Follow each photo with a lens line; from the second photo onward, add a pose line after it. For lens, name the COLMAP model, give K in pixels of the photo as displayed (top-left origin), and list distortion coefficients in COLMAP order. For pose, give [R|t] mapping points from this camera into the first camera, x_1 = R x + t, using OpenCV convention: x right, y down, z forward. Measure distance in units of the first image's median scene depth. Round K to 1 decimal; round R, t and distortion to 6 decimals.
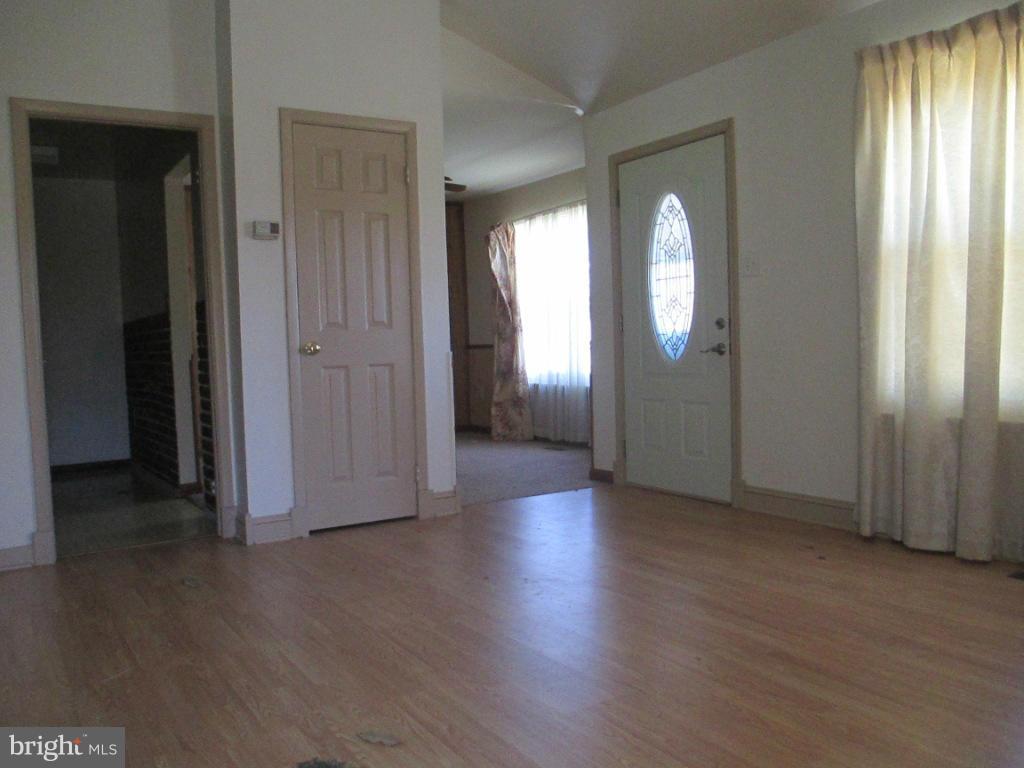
lens RADIAL K [[833.8, 0, 512.0], [0, 833.8, 384.0], [0, 0, 1]] dist [0.000967, -0.003457]
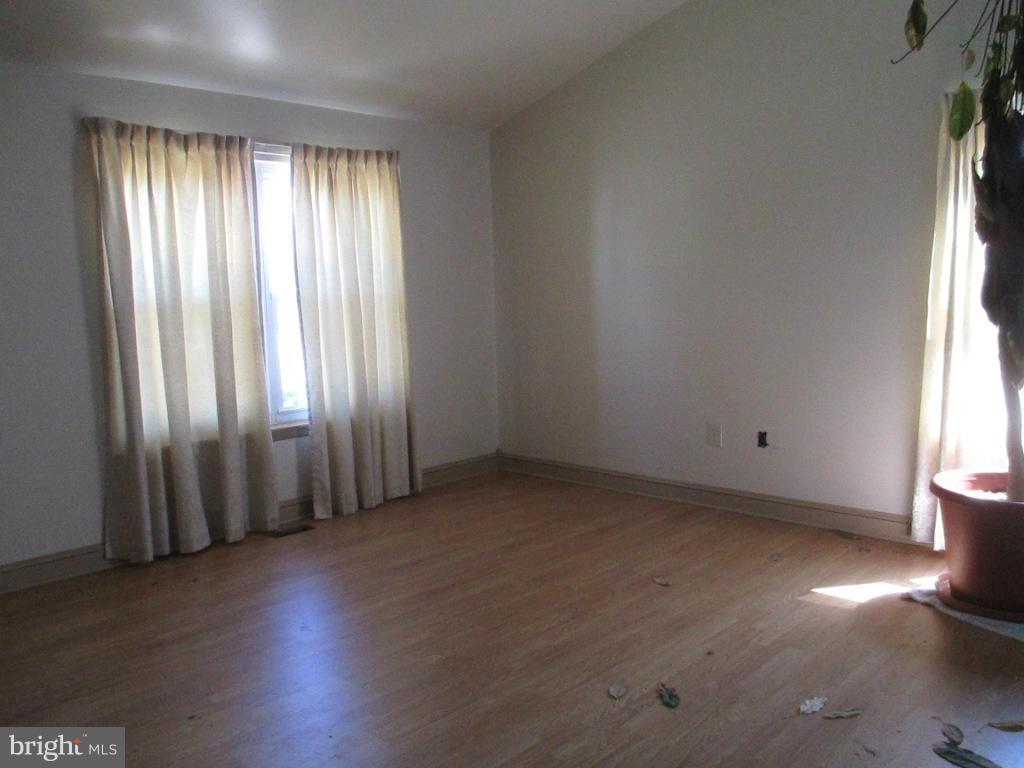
lens RADIAL K [[833.8, 0, 512.0], [0, 833.8, 384.0], [0, 0, 1]] dist [0.000967, -0.003457]
pose [[-0.213175, -0.091750, 0.972697, -0.456956], [0.085640, 0.989994, 0.112150, -0.083105], [-0.973253, 0.107209, -0.203184, 0.443624]]
